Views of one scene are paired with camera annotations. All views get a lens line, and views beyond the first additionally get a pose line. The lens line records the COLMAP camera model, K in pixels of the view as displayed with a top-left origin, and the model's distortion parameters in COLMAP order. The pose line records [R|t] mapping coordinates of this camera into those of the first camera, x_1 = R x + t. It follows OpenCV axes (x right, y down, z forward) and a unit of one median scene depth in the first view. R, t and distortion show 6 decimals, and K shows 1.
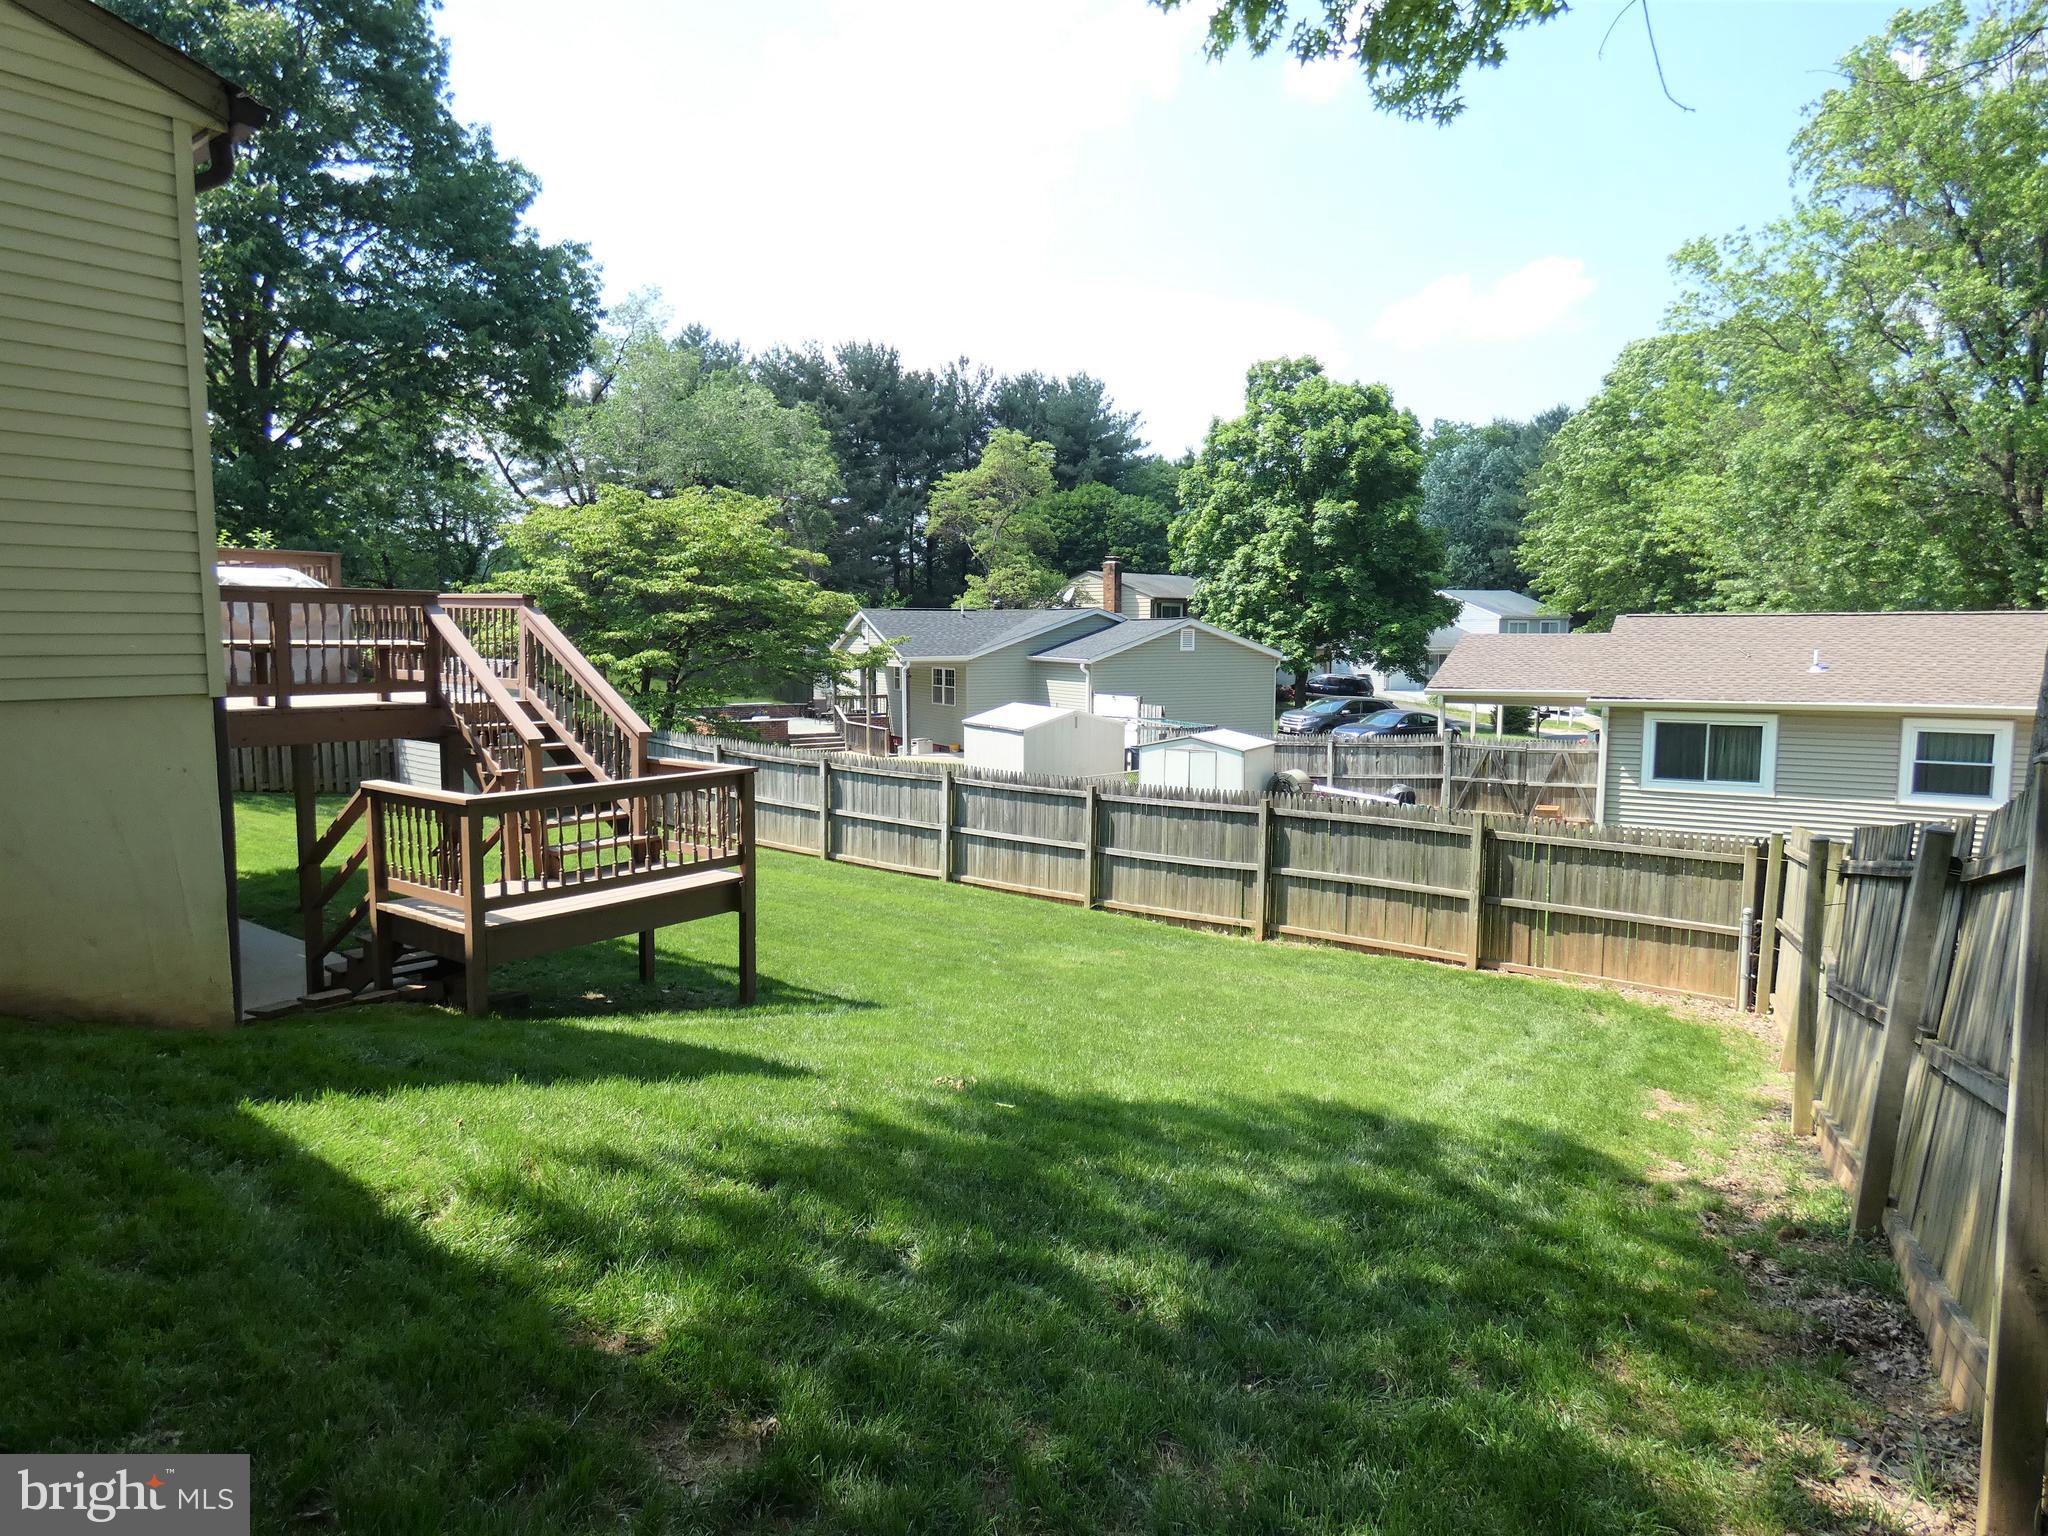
lens RADIAL K [[1214.5, 0, 1024.0], [0, 1214.5, 768.0], [0, 0, 1]] dist [-0.001048, 0.000208]
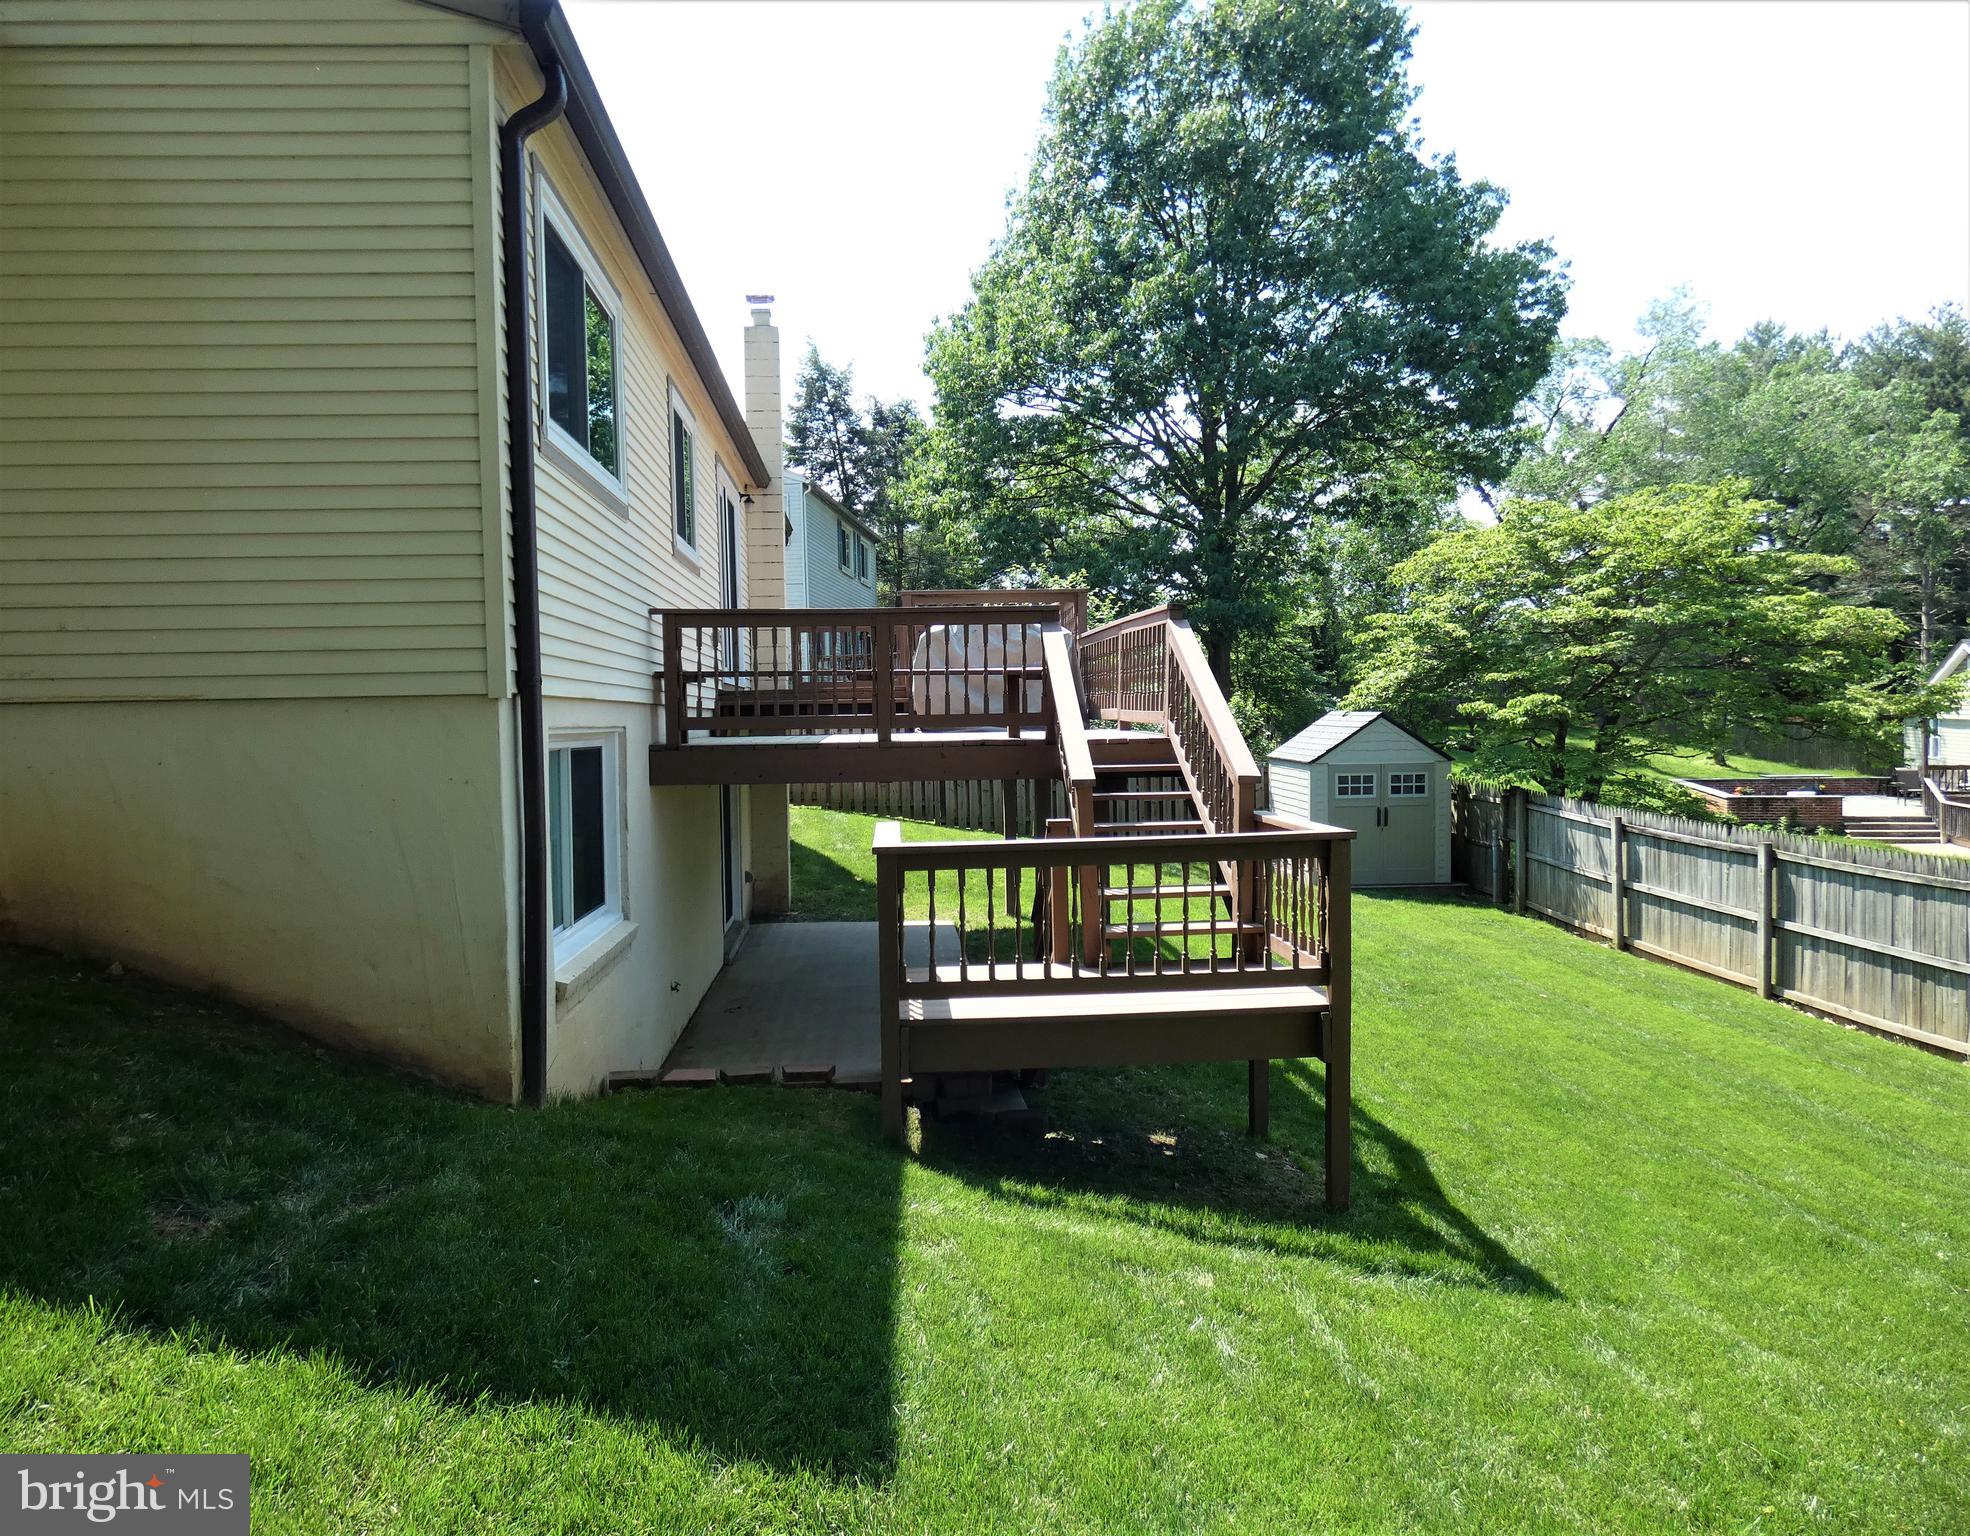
lens RADIAL K [[1190.9, 0, 985.0], [0, 1190.9, 768.0], [0, 0, 1]] dist [0.026886, -0.029039]
pose [[0.636175, 0.010289, -0.771476, 0.069448], [-0.059320, 0.997604, -0.035611, 0.000002], [0.769261, 0.068418, 0.635261, 0.245417]]
